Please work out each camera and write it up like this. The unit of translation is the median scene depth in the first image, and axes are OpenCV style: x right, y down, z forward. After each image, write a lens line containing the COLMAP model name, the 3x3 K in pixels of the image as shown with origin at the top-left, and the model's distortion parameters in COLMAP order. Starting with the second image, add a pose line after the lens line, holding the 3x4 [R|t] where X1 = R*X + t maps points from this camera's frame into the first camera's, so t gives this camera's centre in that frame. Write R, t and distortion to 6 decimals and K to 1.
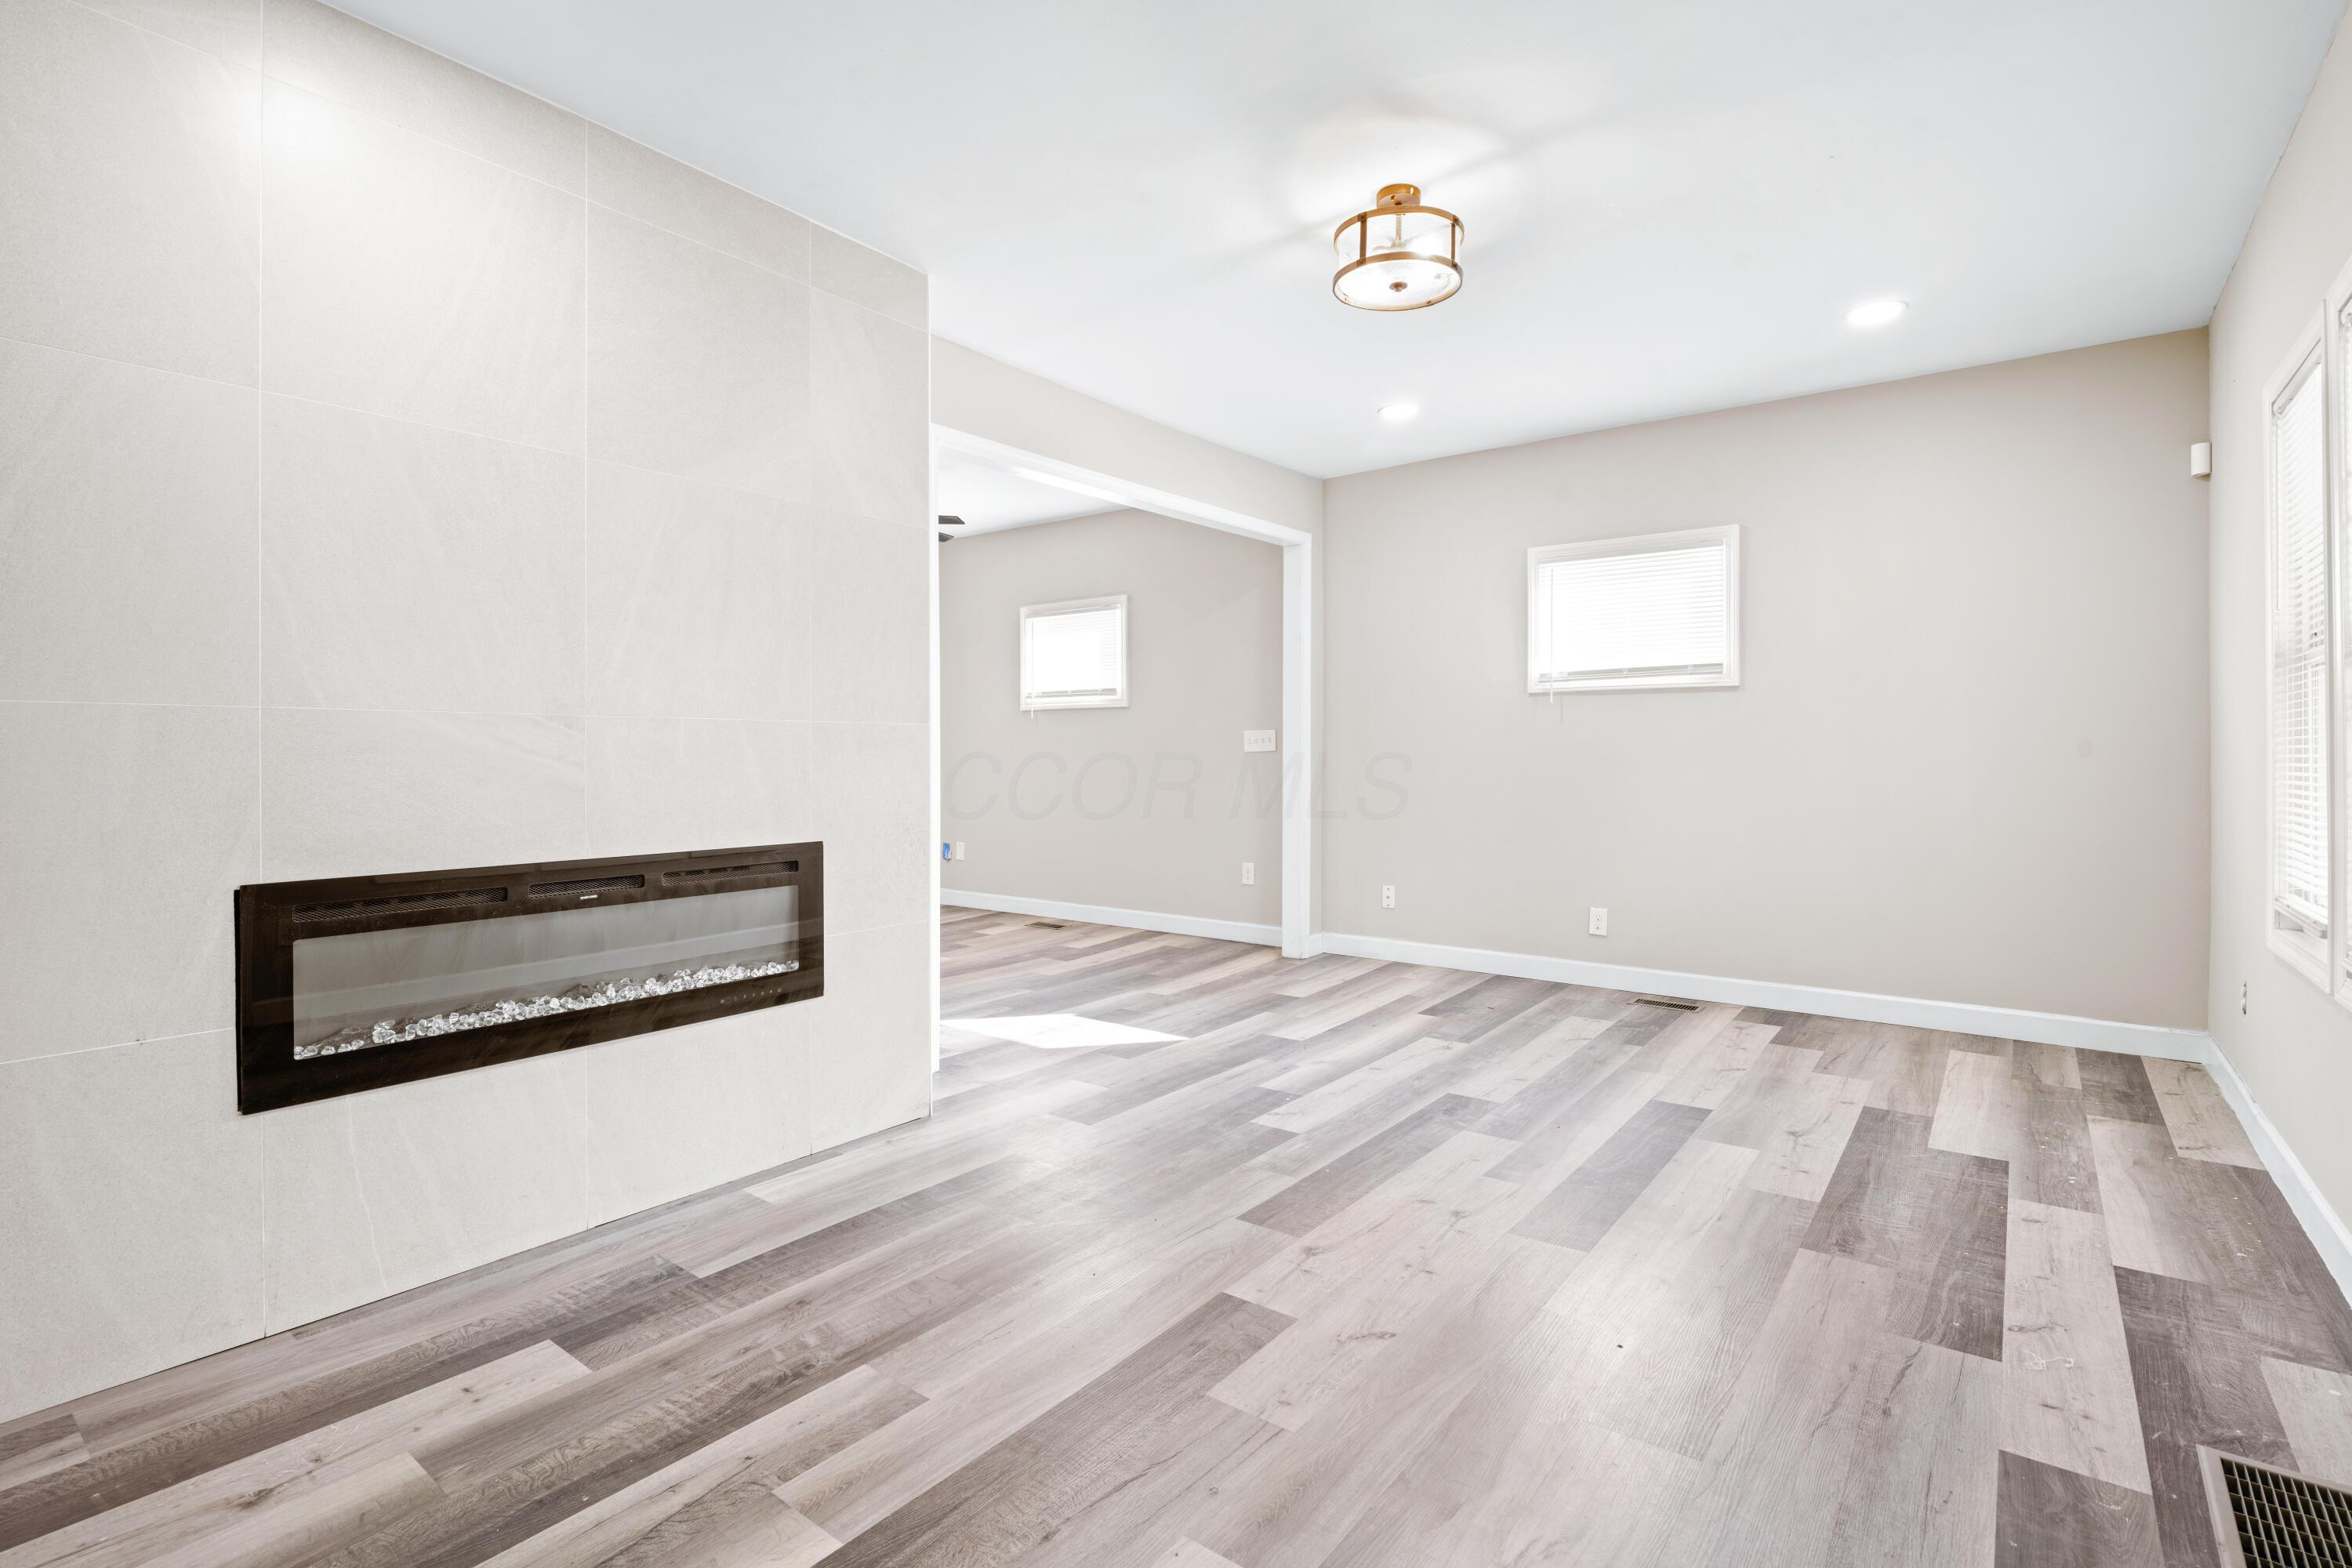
lens RADIAL K [[1110.7, 0, 1175.2], [0, 1110.7, 759.1], [0, 0, 1]] dist [-0.001397, -0.001425]
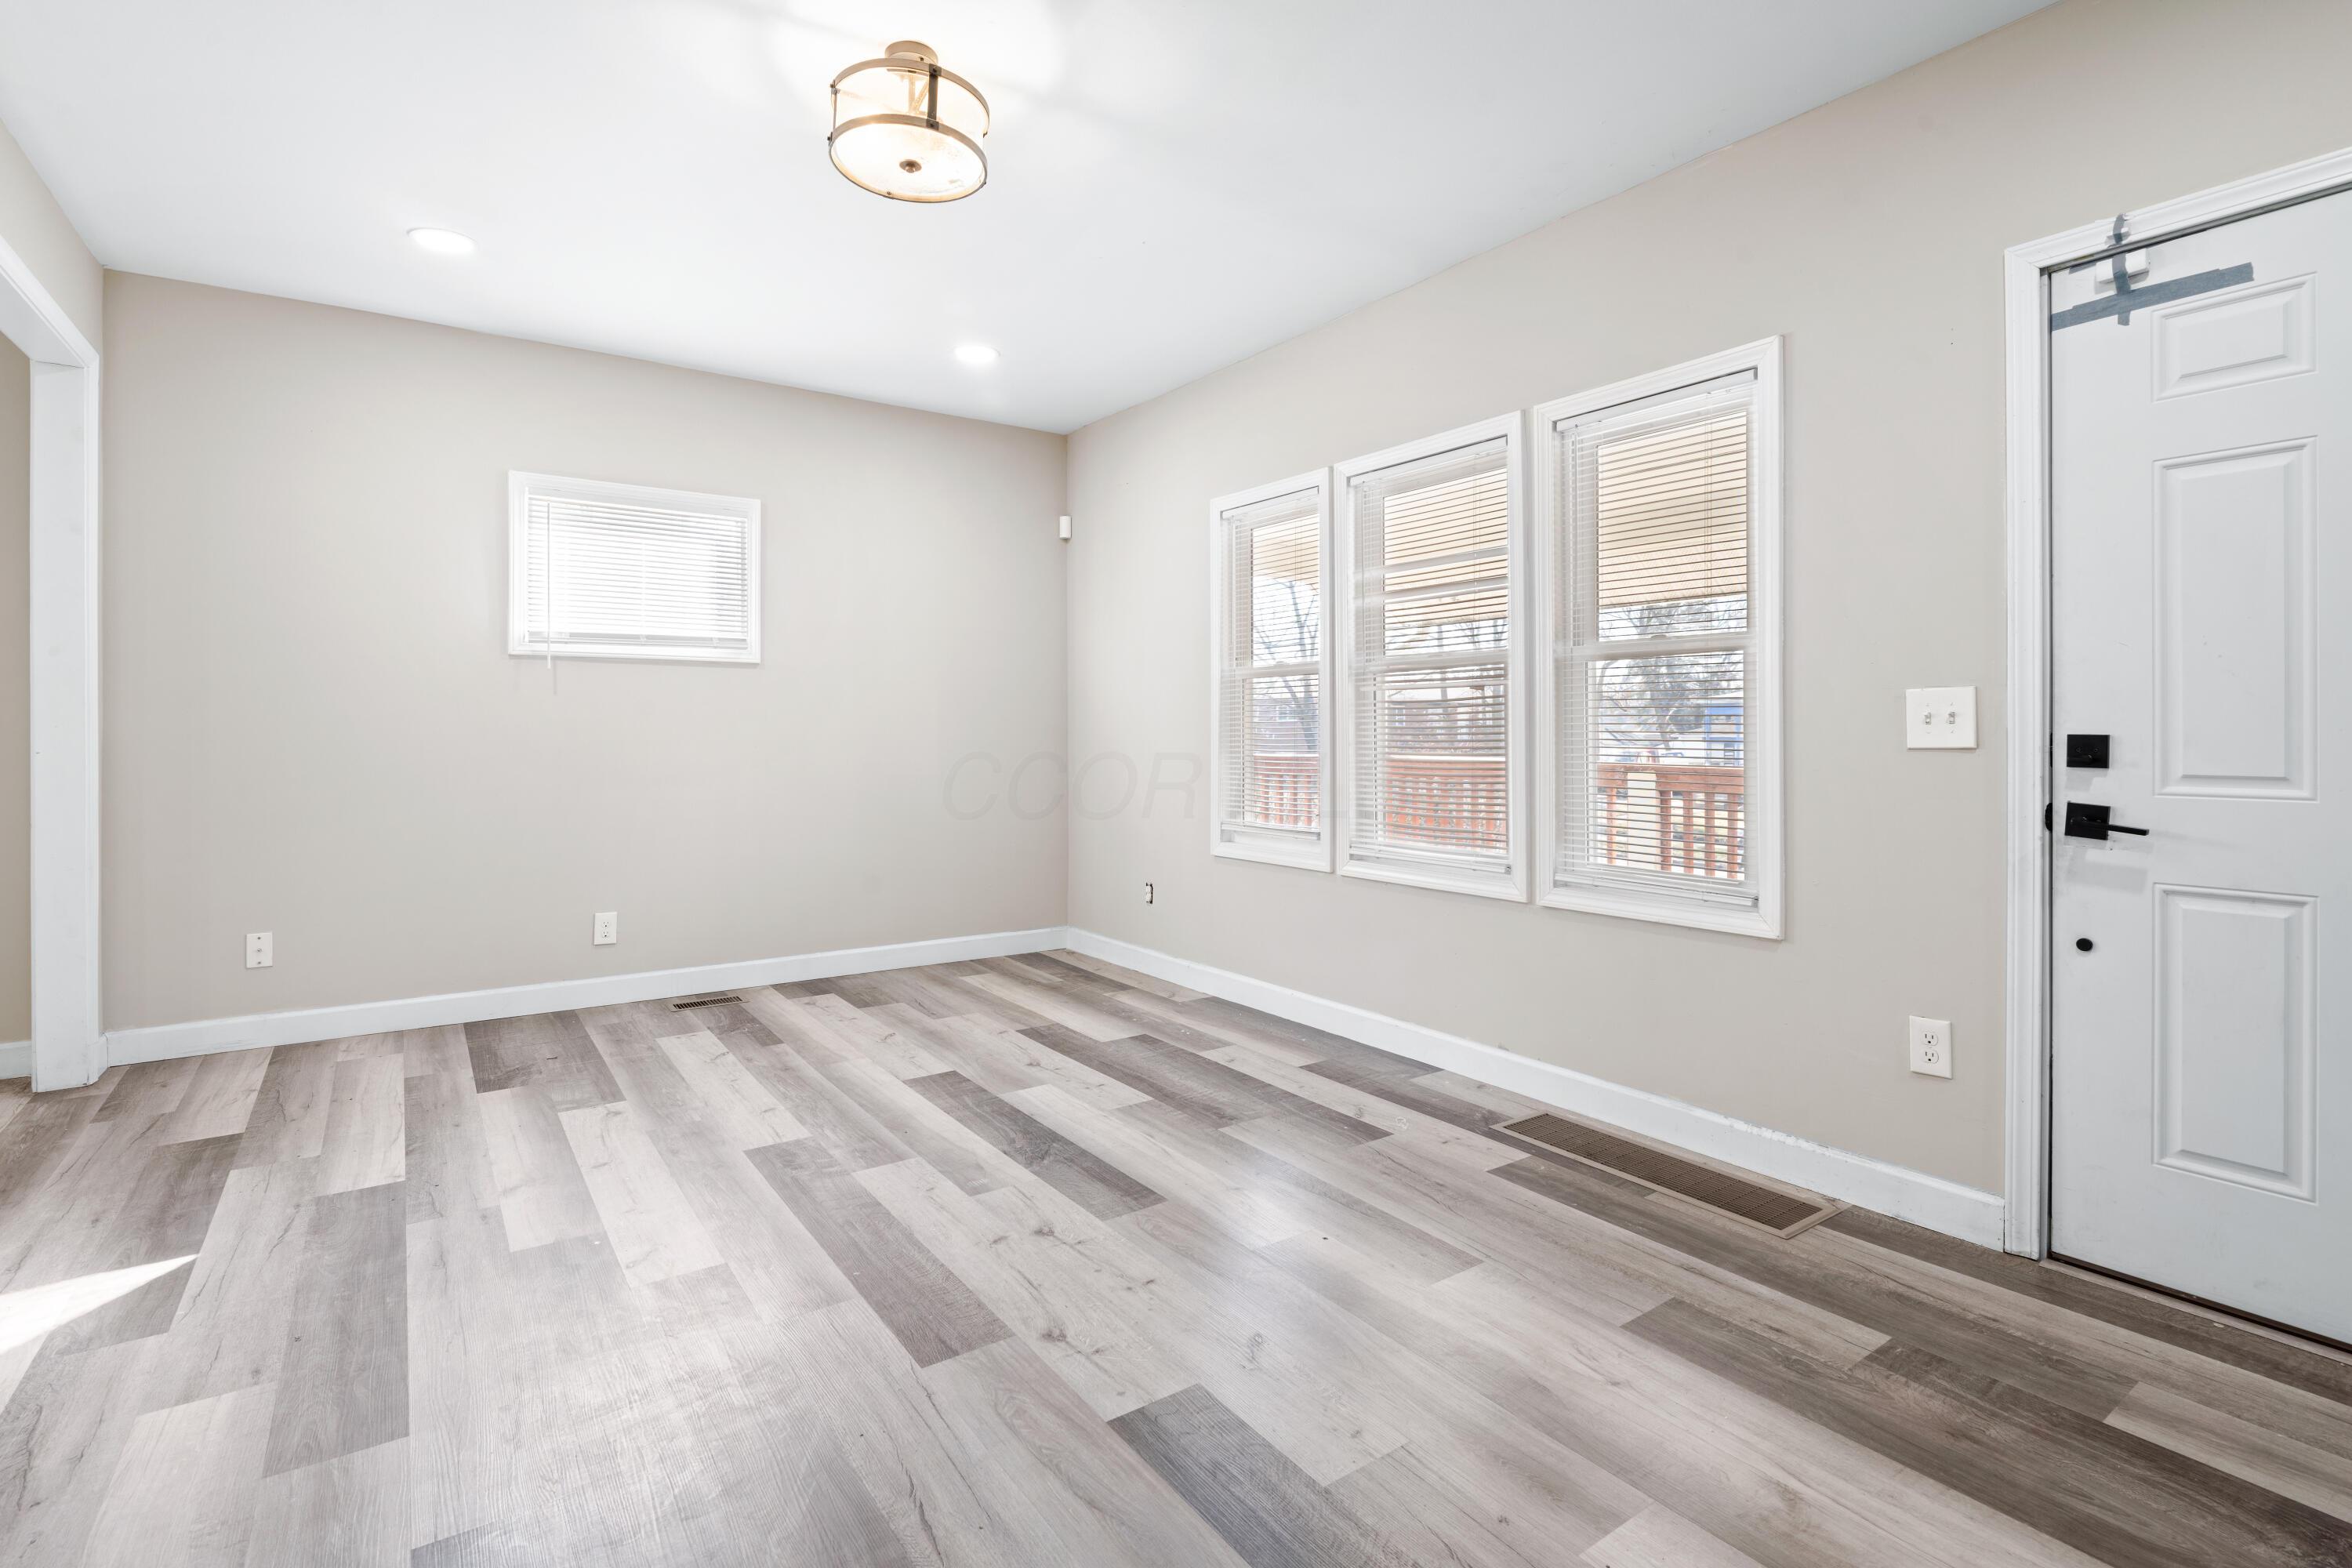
lens RADIAL K [[1114.1, 0, 1185.8], [0, 1114.1, 737.4], [0, 0, 1]] dist [-0.000998, -0.000824]
pose [[0.292784, -0.002209, 0.956176, -0.513432], [0.003864, 0.999992, 0.001127, 0.000547], [-0.956171, 0.003365, 0.292791, 0.538704]]
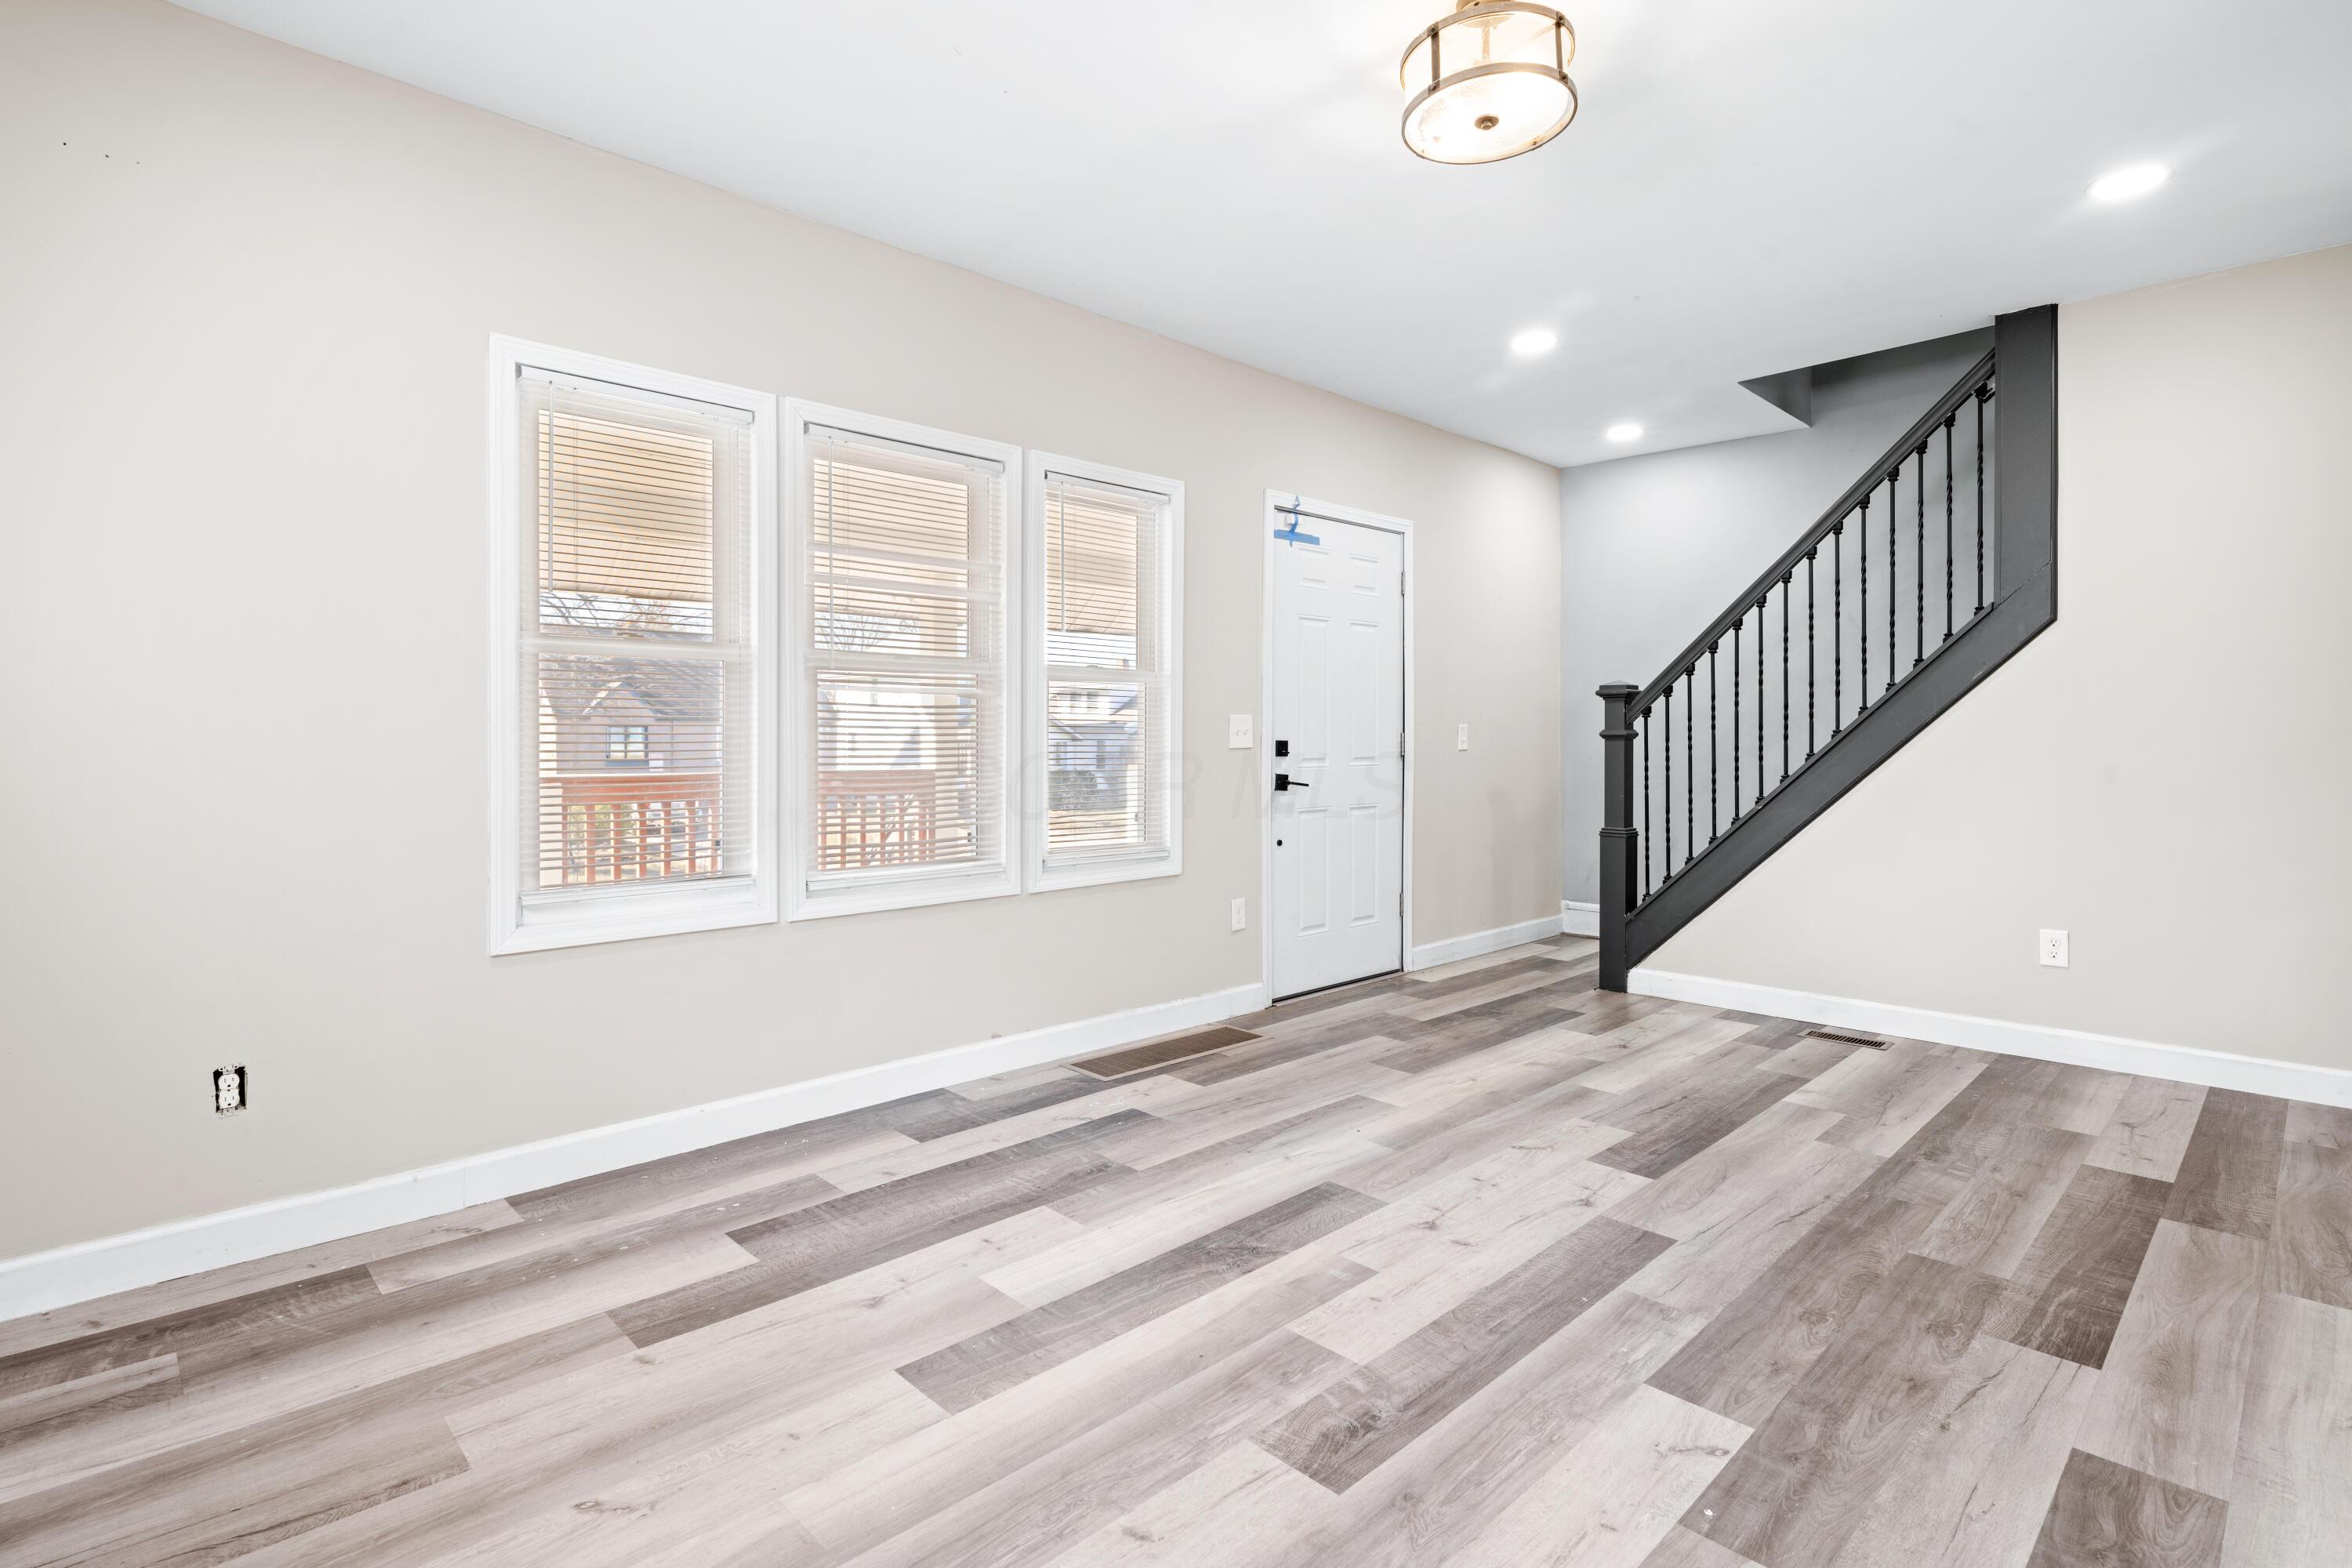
lens RADIAL K [[1136.5, 0, 1167.5], [0, 1136.5, 738.3], [0, 0, 1]] dist [-0.001234, 0.000546]
pose [[-0.989373, -0.000612, 0.145396, 0.294052], [0.000443, 0.999974, 0.007223, -0.011698], [-0.145396, 0.007211, -0.989347, 1.735936]]
